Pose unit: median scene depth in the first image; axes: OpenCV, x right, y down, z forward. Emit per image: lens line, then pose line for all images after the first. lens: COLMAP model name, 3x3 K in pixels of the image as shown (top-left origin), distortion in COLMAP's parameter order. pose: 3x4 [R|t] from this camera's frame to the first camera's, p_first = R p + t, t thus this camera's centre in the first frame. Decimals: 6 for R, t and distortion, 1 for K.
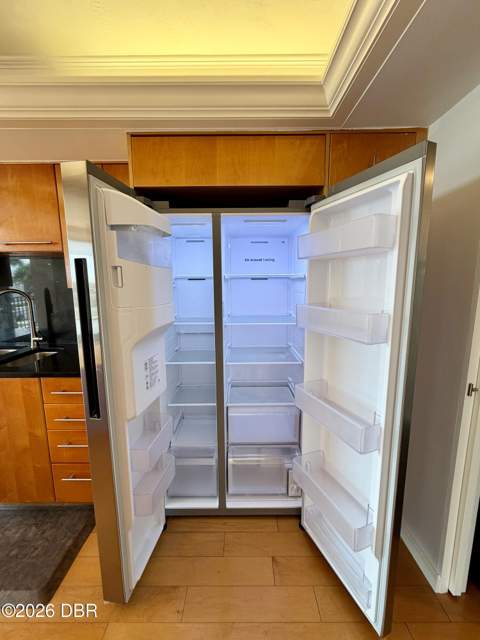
lens RADIAL K [[254.0, 0, 240.6], [0, 254.0, 321.5], [0, 0, 1]] dist [-0.001593, 0.000944]
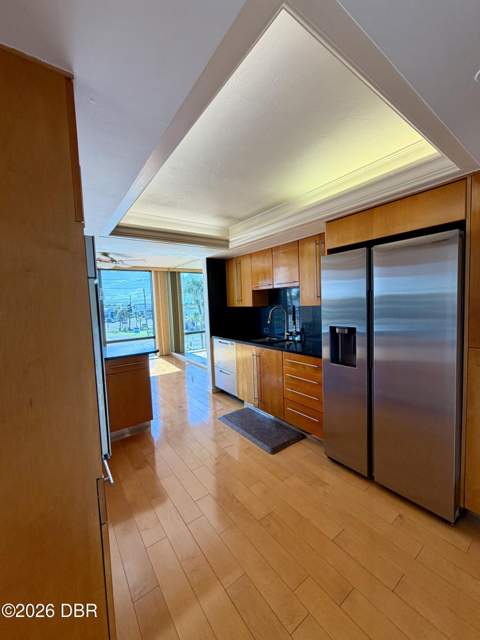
lens RADIAL K [[254.0, 0, 236.8], [0, 254.0, 321.2], [0, 0, 1]] dist [-0.001593, 0.000944]
pose [[0.576944, 0.040187, -0.815795, 0.619889], [-0.082438, 0.996554, -0.009211, 0.034112], [0.812613, 0.072567, 0.578268, -0.455923]]
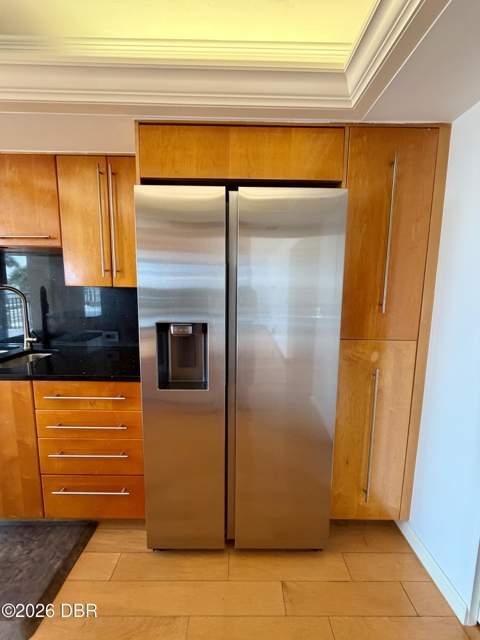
lens RADIAL K [[254.0, 0, 240.2], [0, 254.0, 320.7], [0, 0, 1]] dist [-0.001593, 0.000944]
pose [[0.999796, 0.016331, 0.011854, -0.048827], [-0.016026, 0.999549, -0.025405, 0.014481], [-0.012264, 0.025210, 0.999607, 0.063537]]
